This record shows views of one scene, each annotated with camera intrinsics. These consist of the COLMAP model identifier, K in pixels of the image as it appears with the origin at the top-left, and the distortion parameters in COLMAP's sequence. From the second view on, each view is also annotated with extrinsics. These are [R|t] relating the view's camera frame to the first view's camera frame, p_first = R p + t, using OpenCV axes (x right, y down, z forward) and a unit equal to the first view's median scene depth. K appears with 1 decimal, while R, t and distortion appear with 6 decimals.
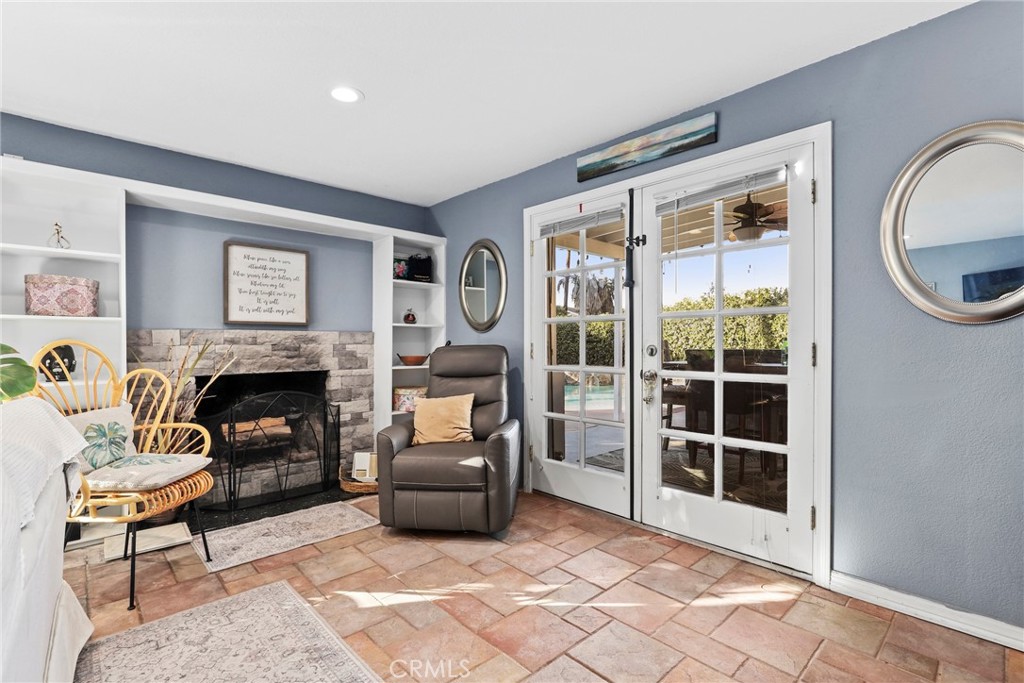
lens RADIAL K [[472.5, 0, 509.8], [0, 472.5, 345.2], [0, 0, 1]] dist [-0.011632, 0.000431]
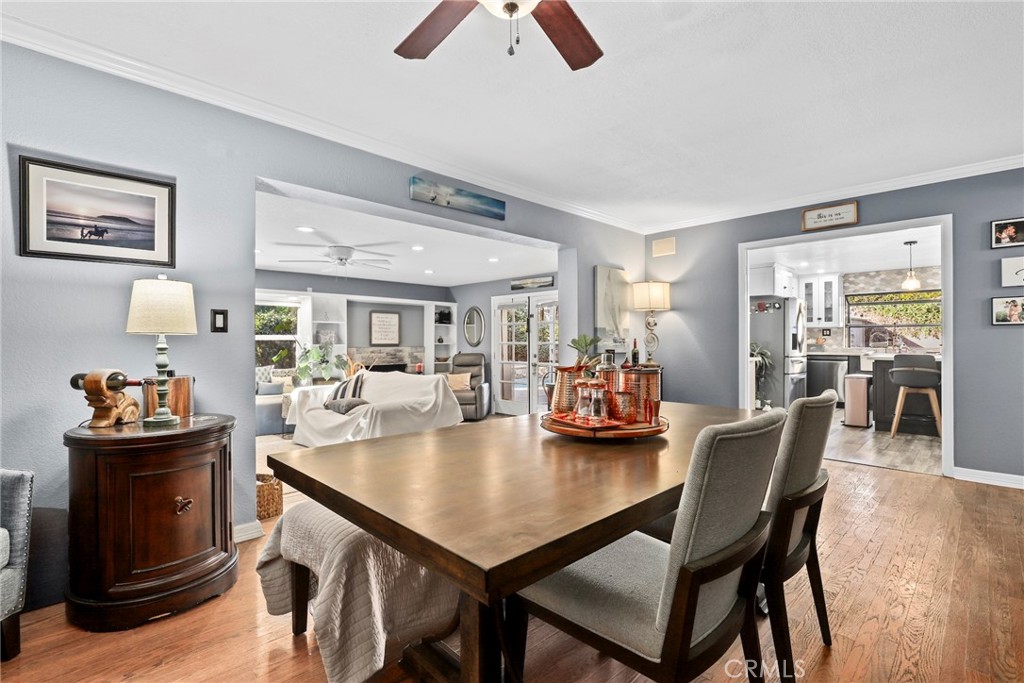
lens RADIAL K [[472.5, 0, 509.8], [0, 472.5, 345.2], [0, 0, 1]] dist [-0.011632, 0.000431]
pose [[0.999772, -0.001724, 0.021288, 0.072263], [0.001734, 0.999998, -0.000433, -0.039474], [-0.021288, 0.000470, 0.999773, -1.415640]]
